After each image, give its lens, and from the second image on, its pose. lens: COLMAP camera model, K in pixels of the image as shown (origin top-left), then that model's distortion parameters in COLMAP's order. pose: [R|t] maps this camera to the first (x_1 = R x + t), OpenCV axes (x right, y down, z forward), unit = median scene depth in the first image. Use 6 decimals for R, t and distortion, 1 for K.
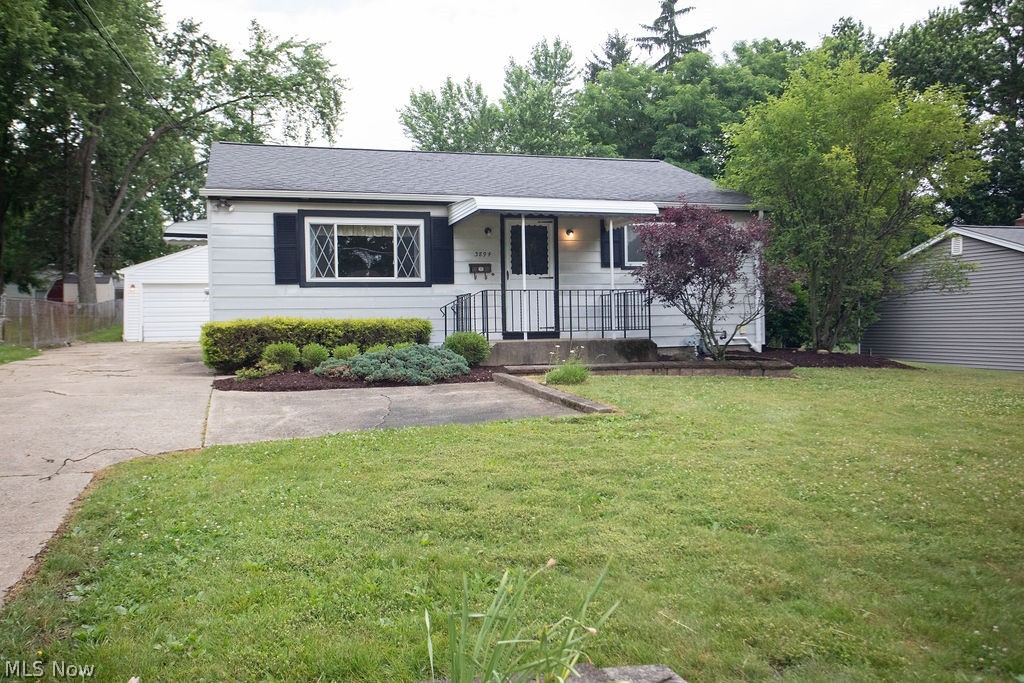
lens RADIAL K [[867.4, 0, 512.0], [0, 867.4, 341.5], [0, 0, 1]] dist [-0.001490, -0.000387]
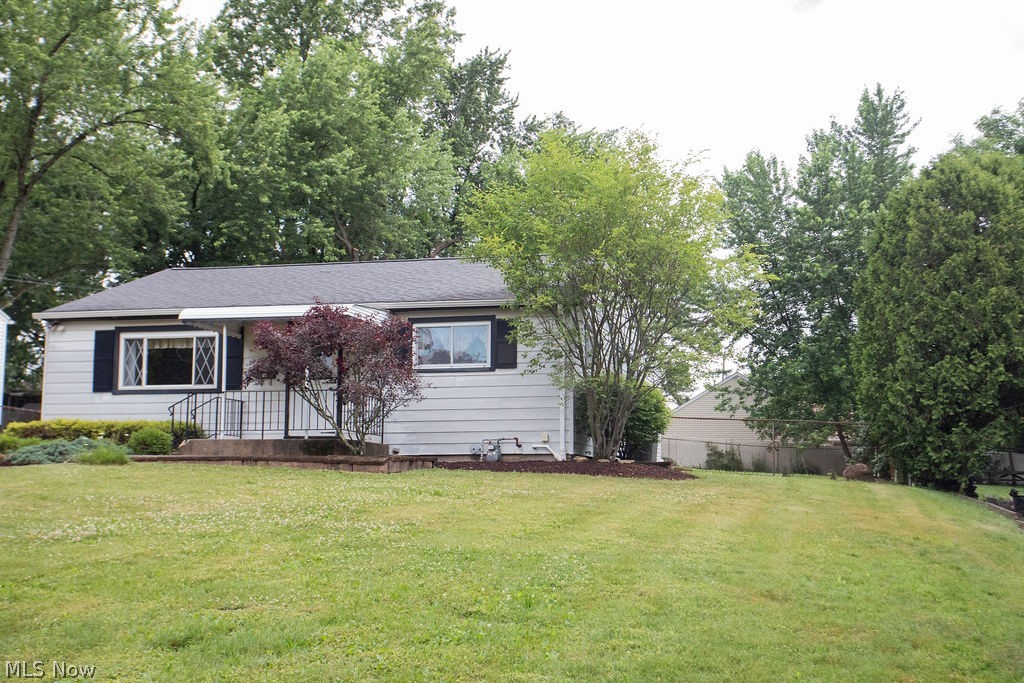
lens RADIAL K [[1181.5, 0, 512.0], [0, 1181.5, 341.5], [0, 0, 1]] dist [0.001038, 0.004553]
pose [[0.882051, -0.037658, -0.469647, 0.939819], [-0.025523, 0.991518, -0.127439, 0.051904], [0.470463, 0.124394, 0.873608, -0.111283]]
